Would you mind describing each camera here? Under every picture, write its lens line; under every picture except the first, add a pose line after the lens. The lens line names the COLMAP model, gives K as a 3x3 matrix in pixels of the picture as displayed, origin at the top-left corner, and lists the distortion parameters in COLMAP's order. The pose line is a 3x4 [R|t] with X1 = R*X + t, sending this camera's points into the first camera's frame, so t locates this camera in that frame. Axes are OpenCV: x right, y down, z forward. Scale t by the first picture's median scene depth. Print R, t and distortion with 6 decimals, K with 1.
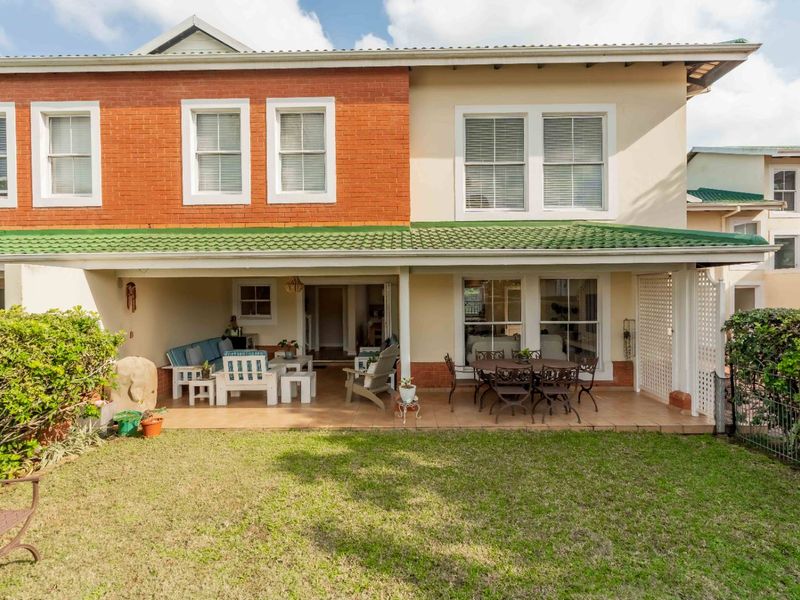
lens RADIAL K [[424.5, 0, 396.6], [0, 424.5, 300.1], [0, 0, 1]] dist [0.001038, 0.001886]
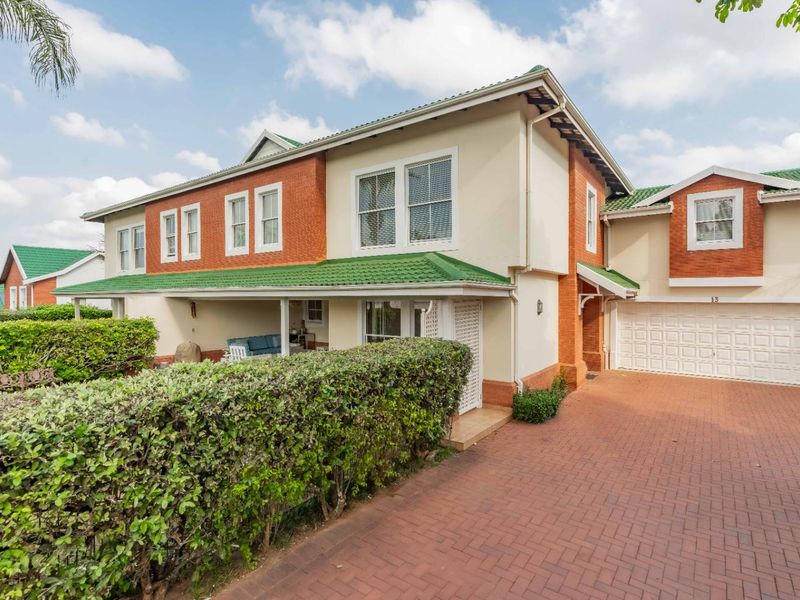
lens RADIAL K [[424.5, 0, 407.5], [0, 424.5, 294.5], [0, 0, 1]] dist [0.001038, 0.001886]
pose [[0.819684, 0.003925, -0.572802, 1.073440], [-0.022555, 0.999422, -0.025427, -0.045451], [0.572371, 0.033762, 0.819299, 0.030730]]
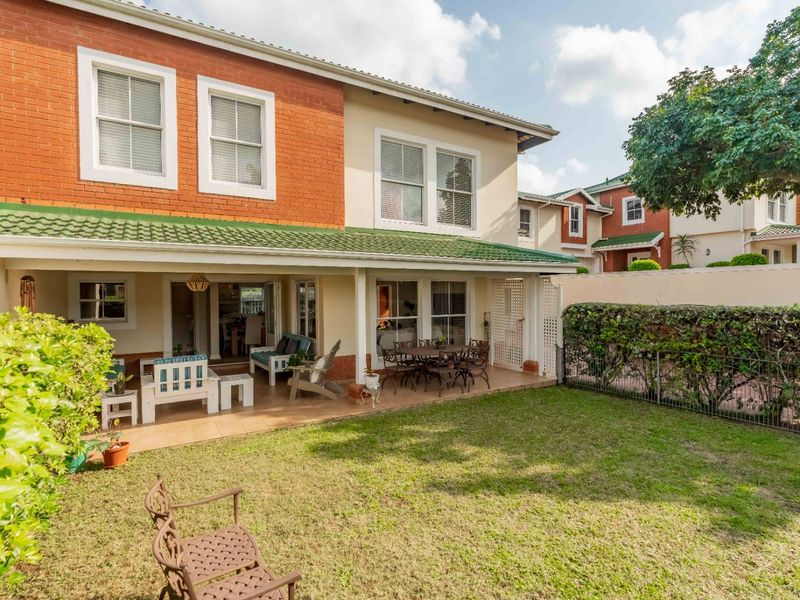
lens RADIAL K [[424.5, 0, 400.2], [0, 424.5, 299.6], [0, 0, 1]] dist [0.001038, 0.001886]
pose [[0.844294, -0.004659, 0.535861, -0.426467], [0.005385, 0.999985, 0.000209, 0.003294], [-0.535854, 0.002709, 0.844306, 0.010601]]
